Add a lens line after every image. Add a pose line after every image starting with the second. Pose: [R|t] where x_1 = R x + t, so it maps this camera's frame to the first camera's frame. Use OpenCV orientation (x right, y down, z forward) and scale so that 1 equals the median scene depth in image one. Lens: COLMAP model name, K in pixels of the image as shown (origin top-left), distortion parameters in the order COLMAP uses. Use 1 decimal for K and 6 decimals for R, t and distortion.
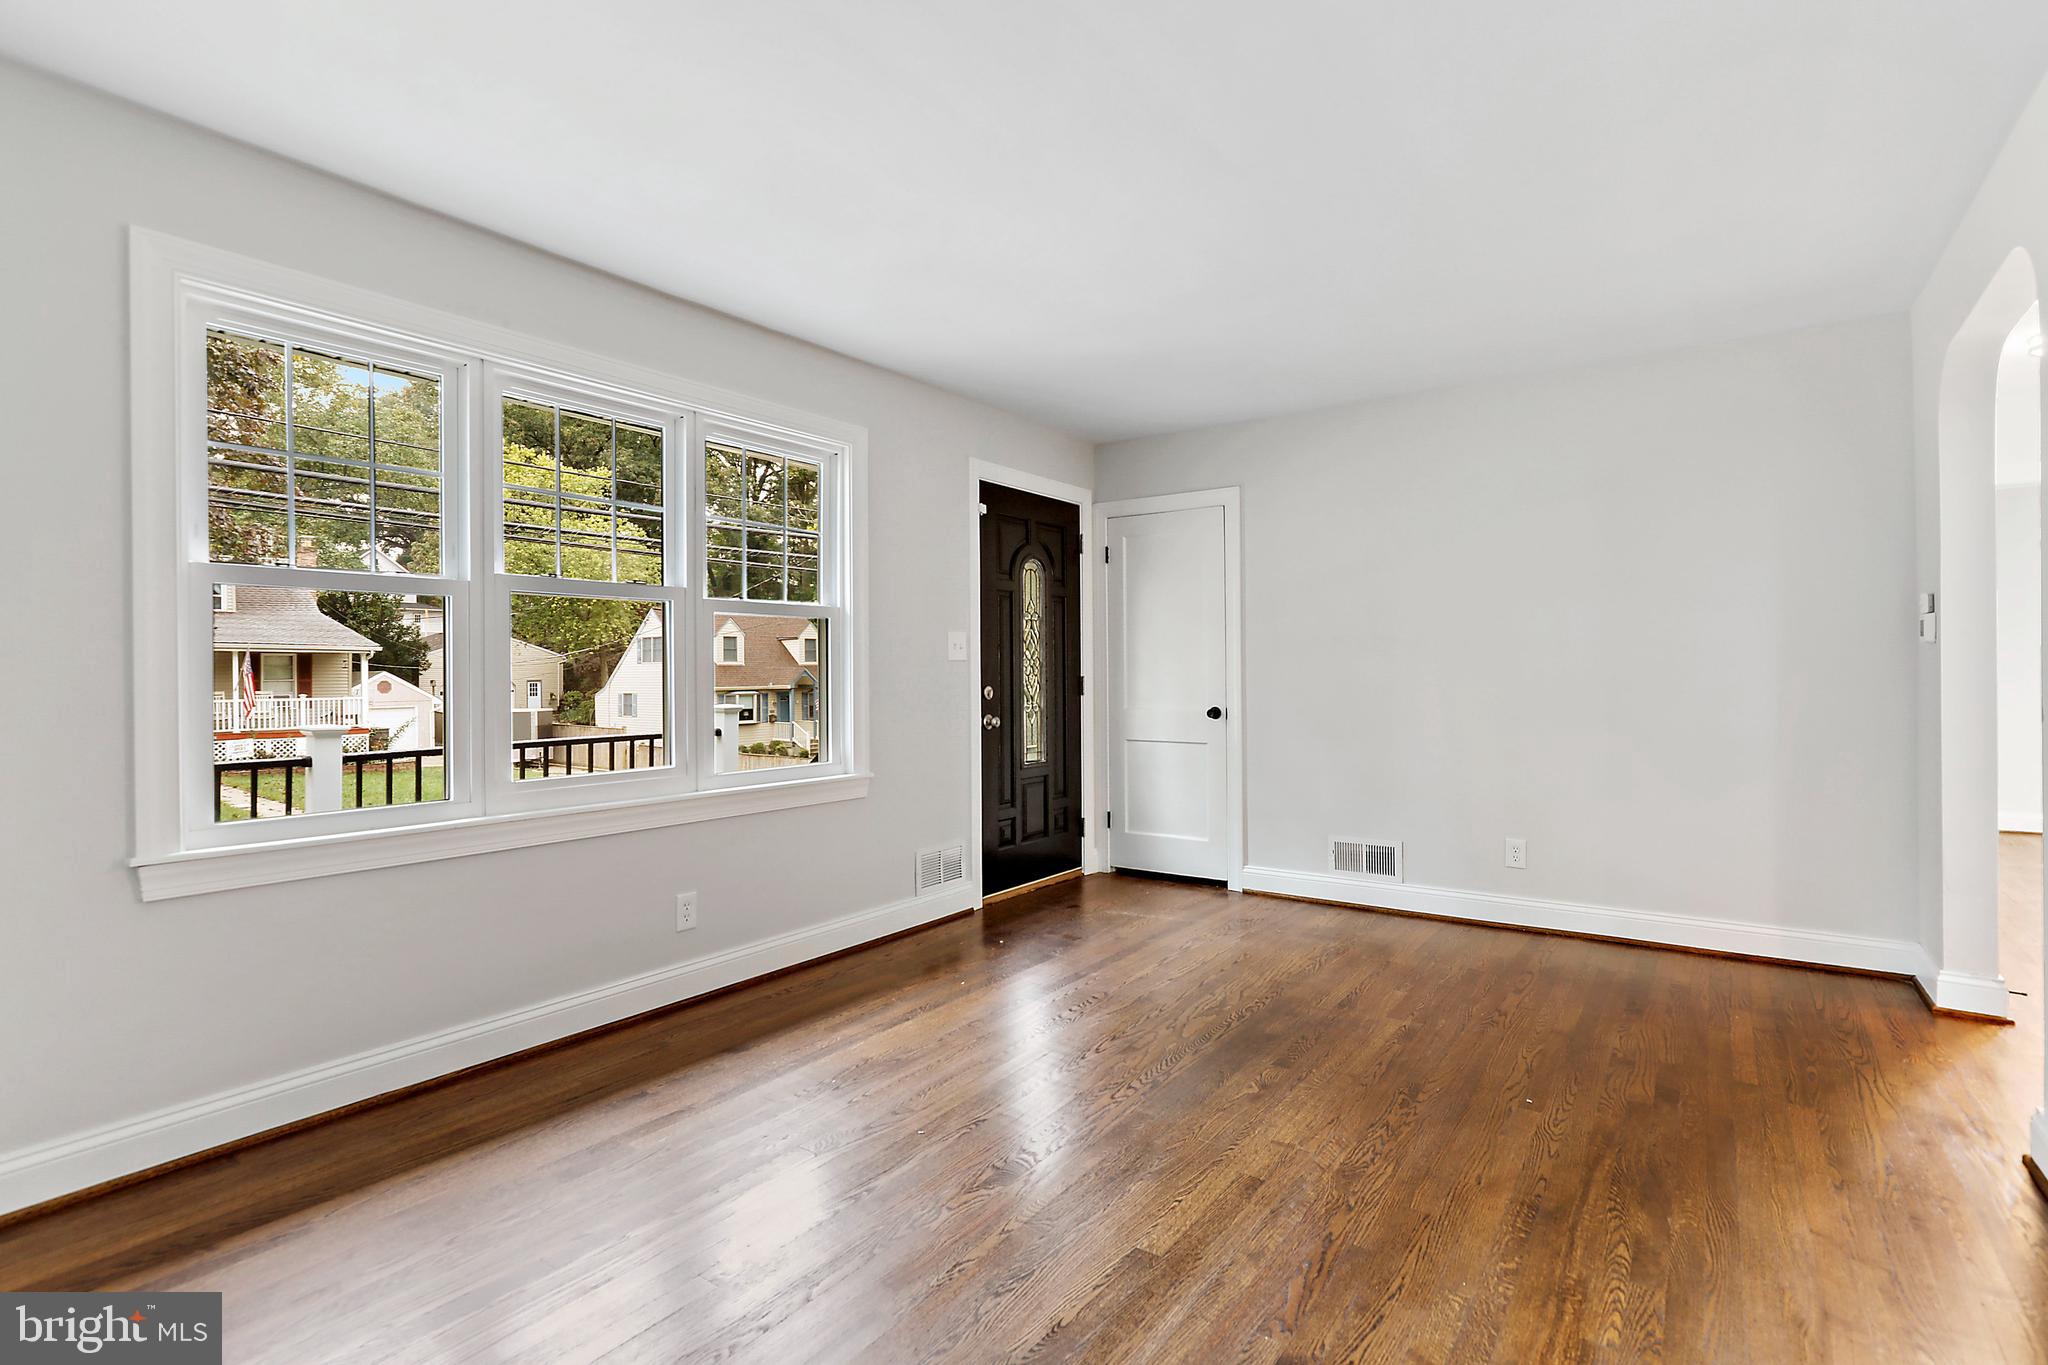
lens RADIAL K [[947.5, 0, 1035.2], [0, 947.5, 662.9], [0, 0, 1]] dist [-0.003677, -0.000103]
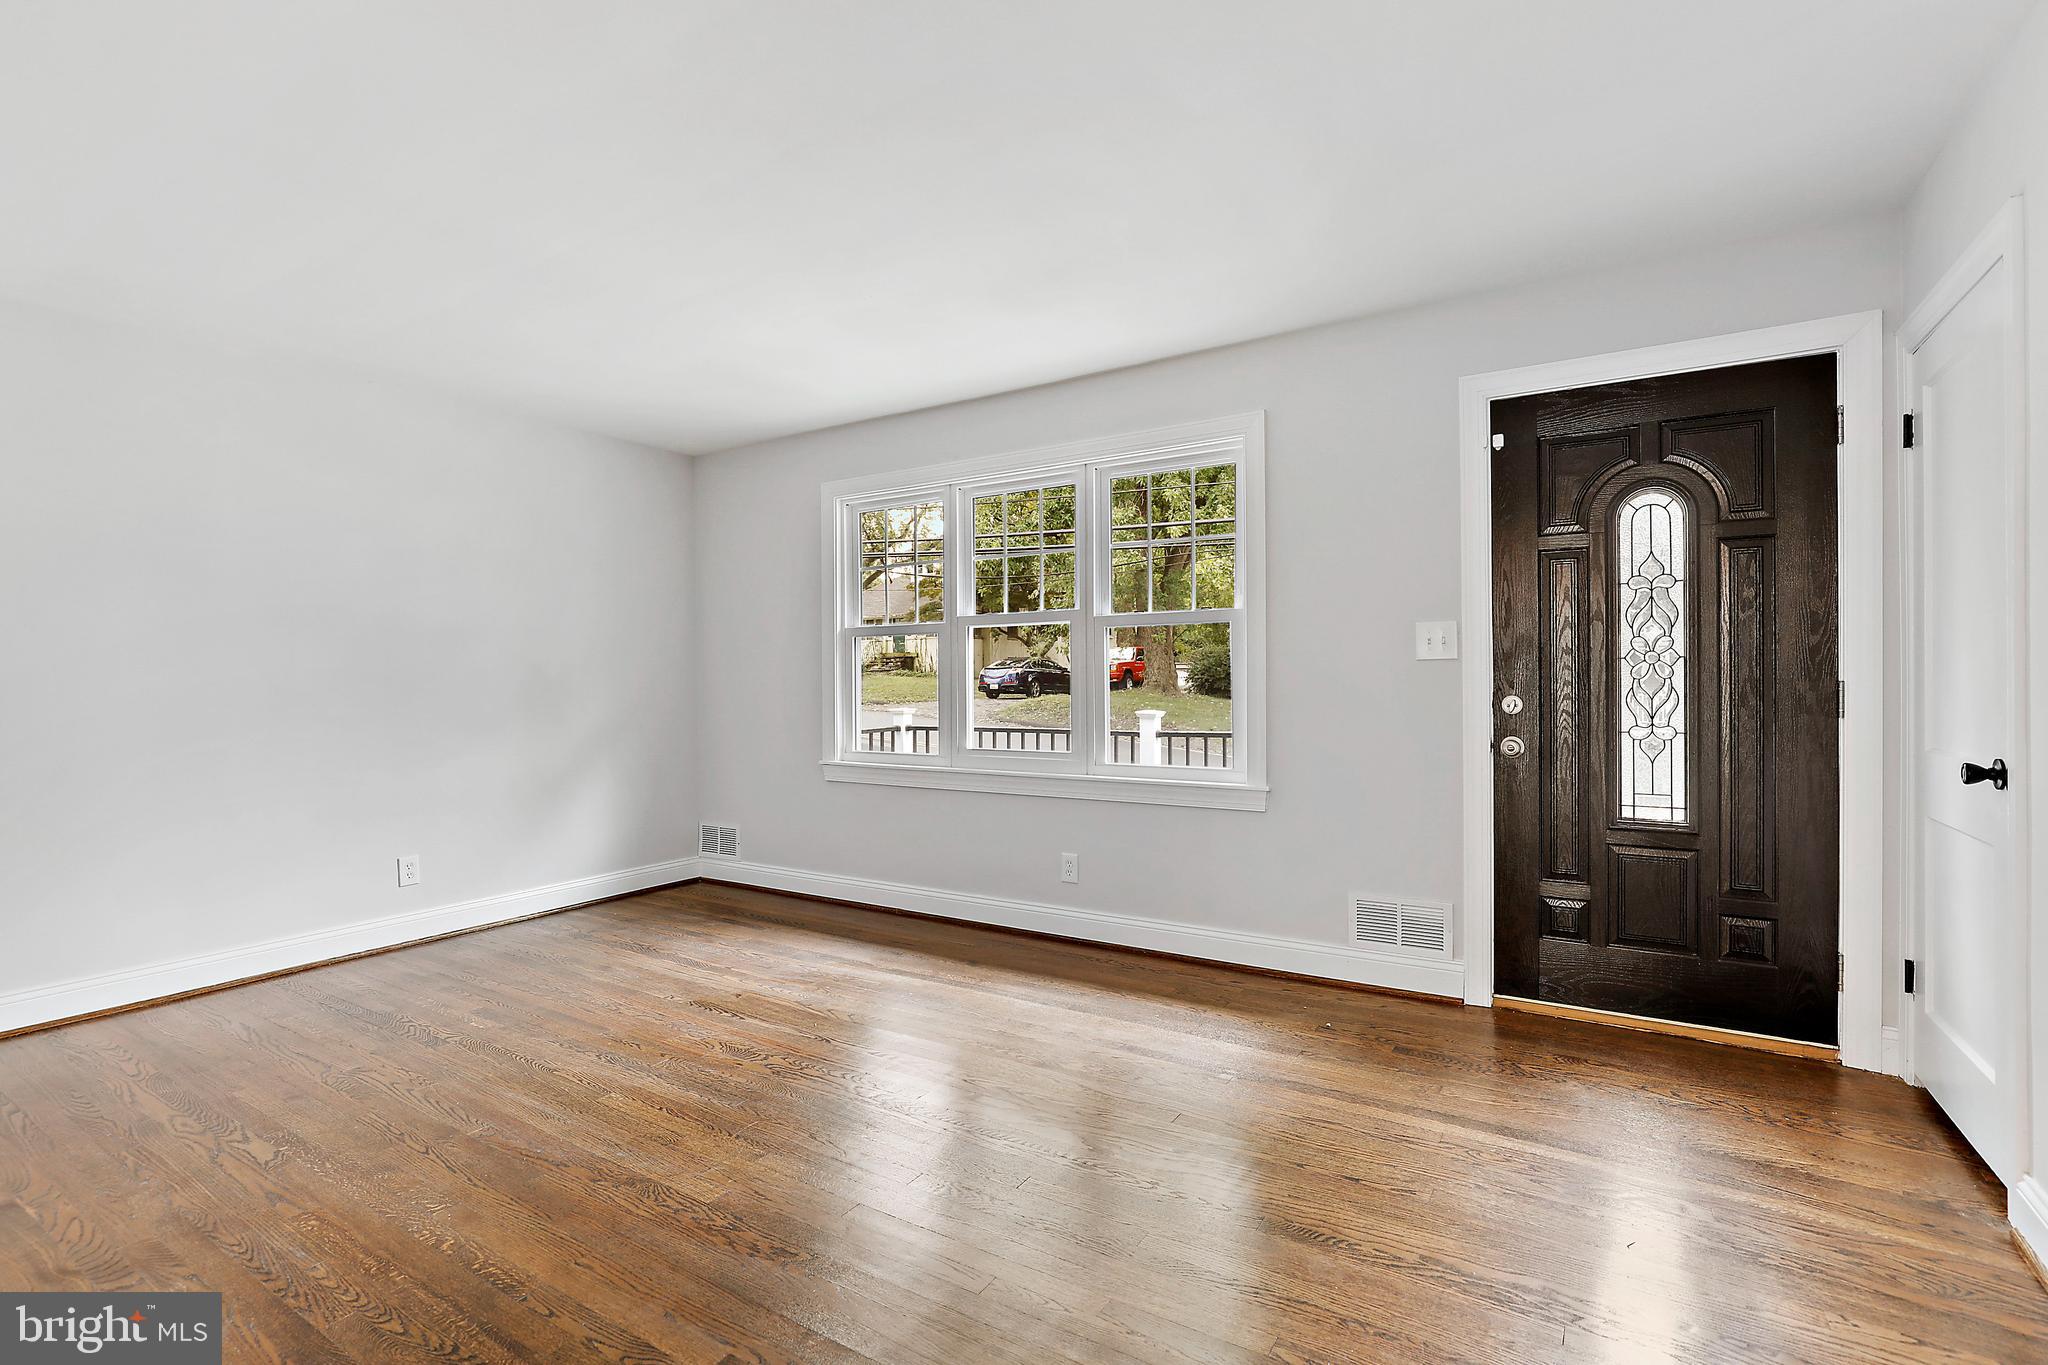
lens RADIAL K [[923.9, 0, 1028.2], [0, 923.9, 678.5], [0, 0, 1]] dist [-0.014501, 0.001101]
pose [[0.069358, 0.000577, -0.997592, 0.747105], [0.018260, 0.999832, 0.001848, 0.006003], [0.997425, -0.018344, 0.069335, 0.758362]]
